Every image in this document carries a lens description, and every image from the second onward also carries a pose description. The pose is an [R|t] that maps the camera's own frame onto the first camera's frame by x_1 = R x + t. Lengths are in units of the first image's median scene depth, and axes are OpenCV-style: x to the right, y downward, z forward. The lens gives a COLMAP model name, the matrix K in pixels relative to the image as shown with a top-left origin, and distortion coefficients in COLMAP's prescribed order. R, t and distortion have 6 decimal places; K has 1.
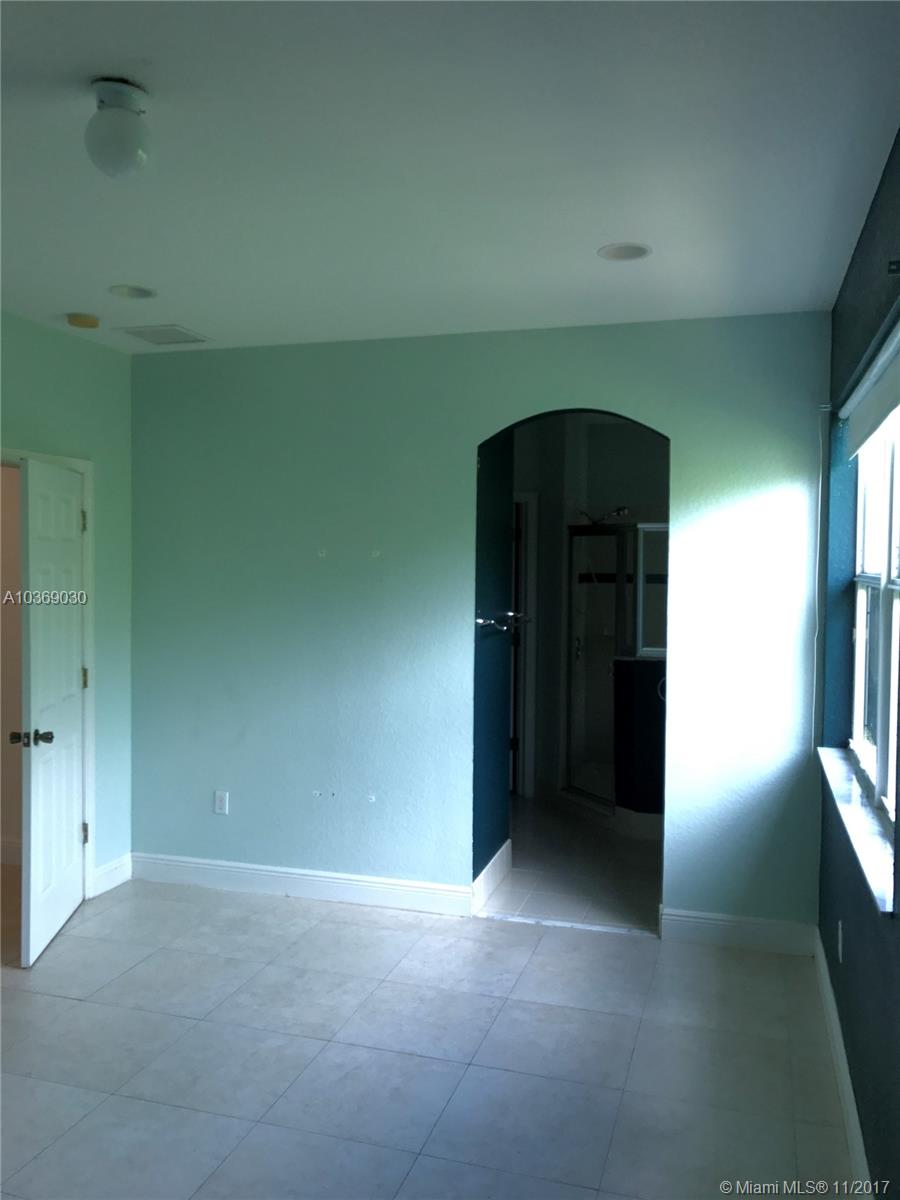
lens RADIAL K [[979.9, 0, 453.8], [0, 979.9, 594.6], [0, 0, 1]] dist [0.028048, -0.018790]
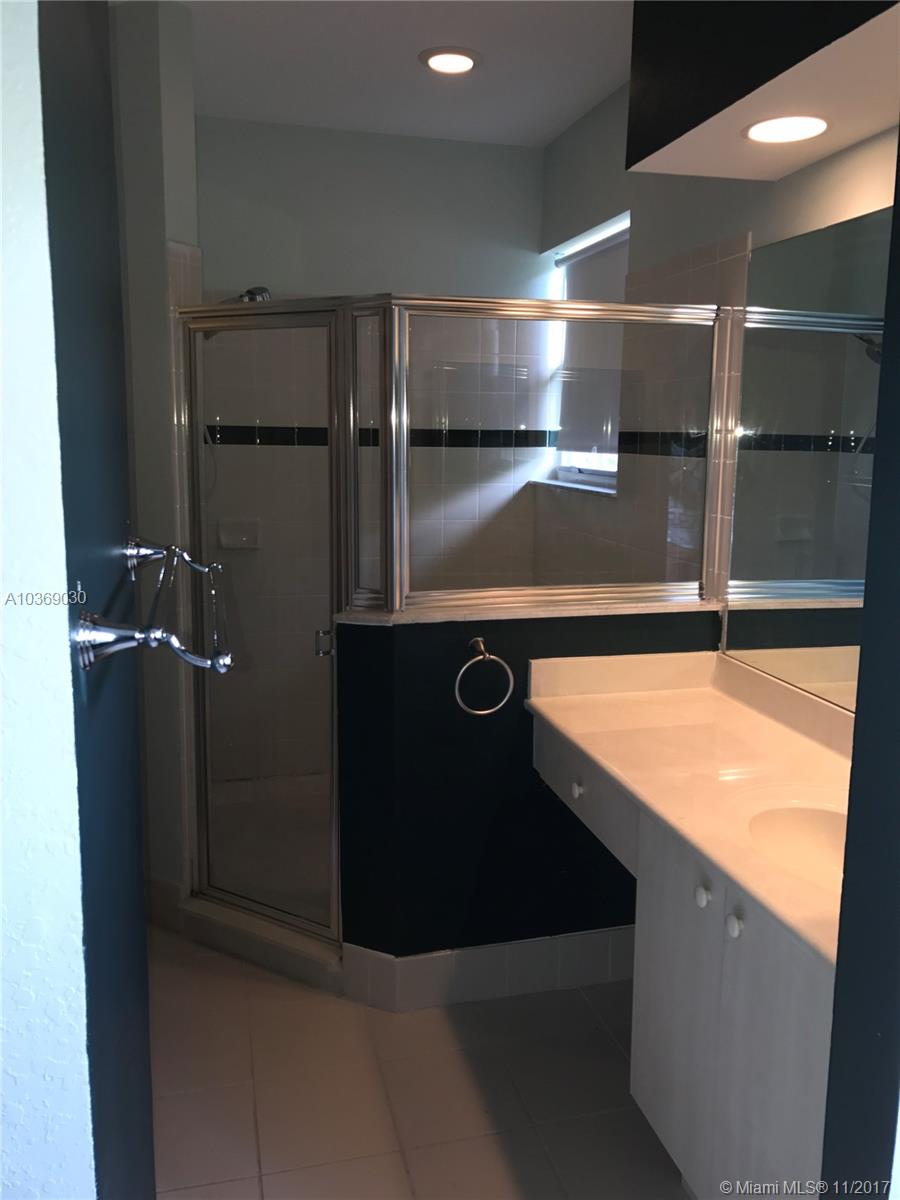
lens RADIAL K [[979.9, 0, 453.8], [0, 979.9, 594.6], [0, 0, 1]] dist [0.028048, -0.018790]
pose [[0.860274, -0.079139, 0.503652, -0.005380], [0.010054, 0.990320, 0.138437, -0.004542], [-0.509733, -0.114030, 0.852742, 0.566319]]
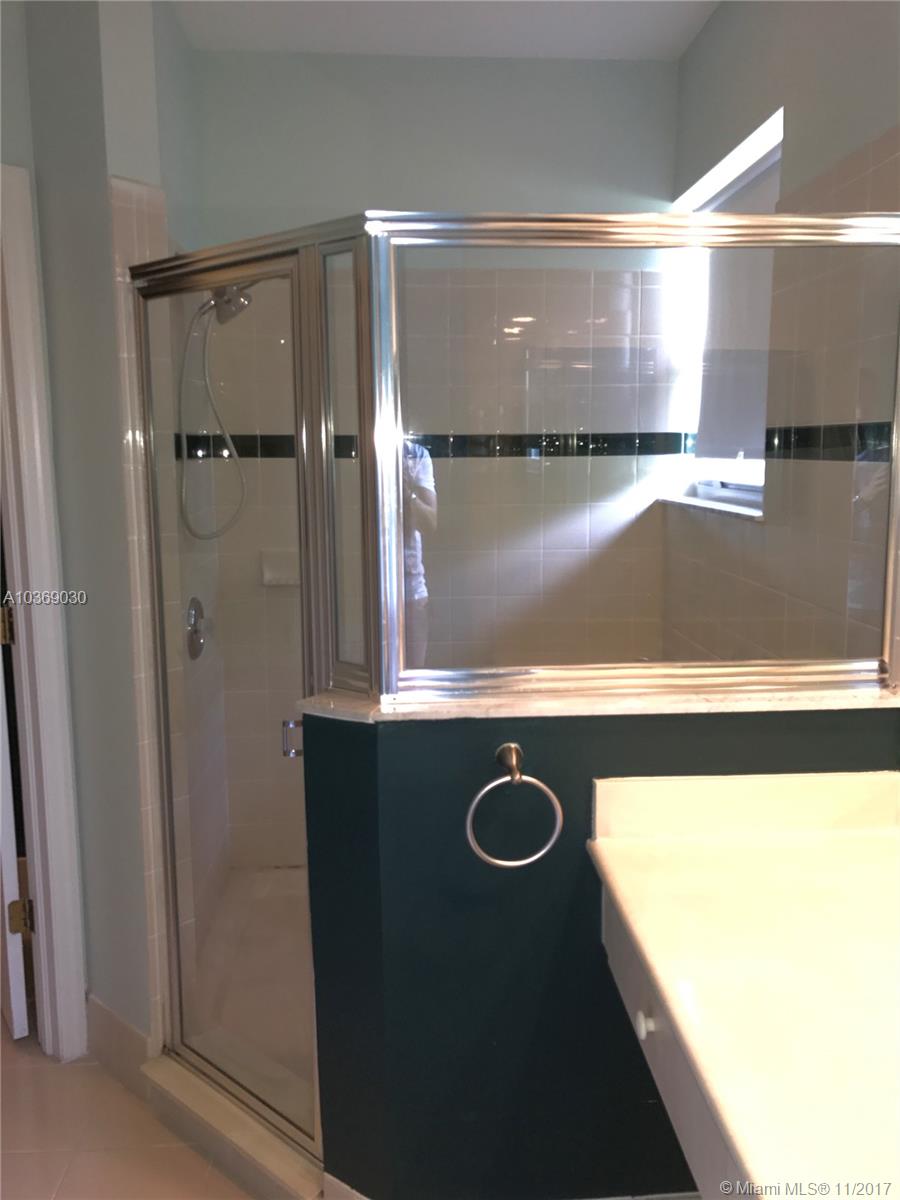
lens RADIAL K [[979.9, 0, 453.8], [0, 979.9, 594.6], [0, 0, 1]] dist [0.028048, -0.018790]
pose [[0.942060, -0.060719, 0.329903, 0.103807], [0.022008, 0.992550, 0.119835, -0.002317], [-0.334722, -0.105631, 0.936378, 0.664412]]
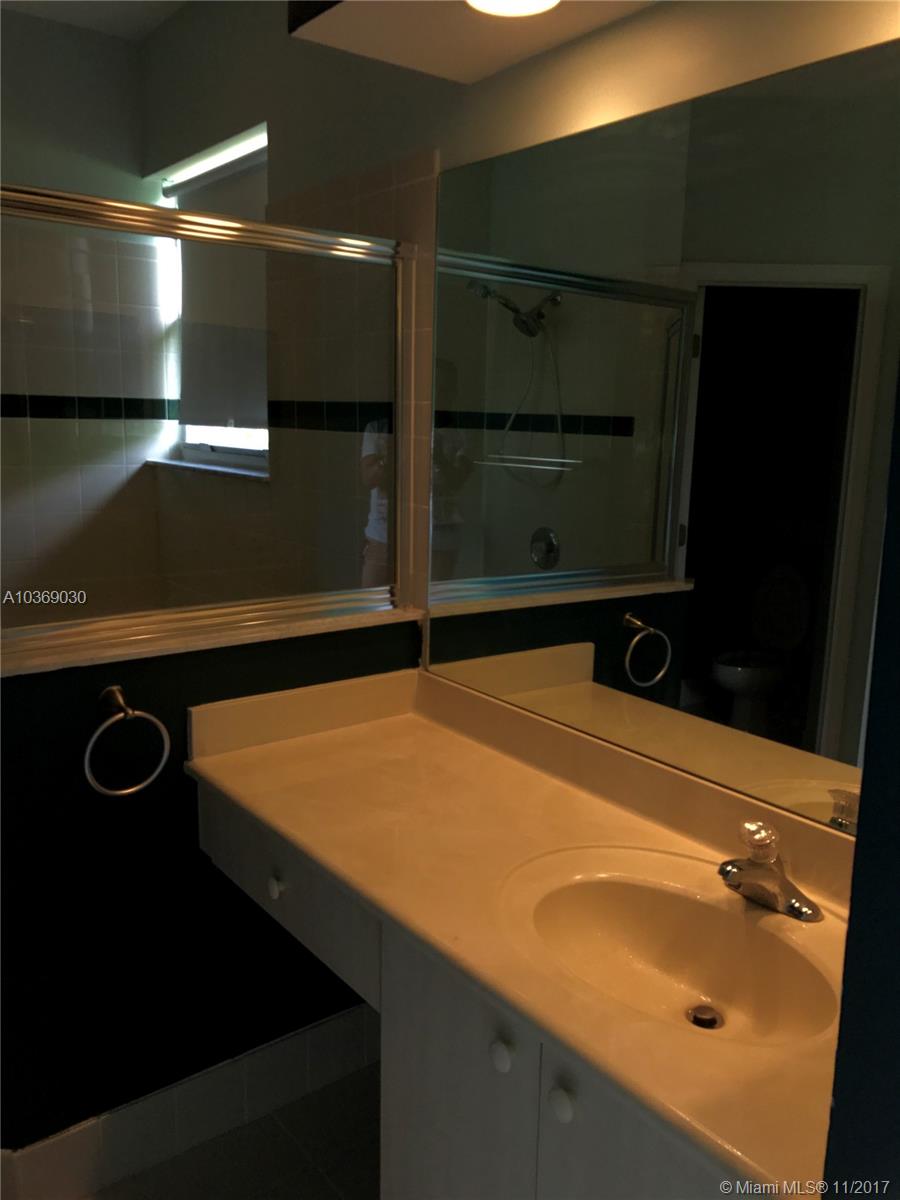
lens RADIAL K [[977.0, 0, 451.5], [0, 977.0, 593.0], [0, 0, 1]] dist [0.063237, -0.081707]
pose [[0.590418, -0.136195, 0.795524, 0.037657], [0.008496, 0.986654, 0.162611, -0.003528], [-0.807053, -0.089249, 0.583695, 0.656168]]
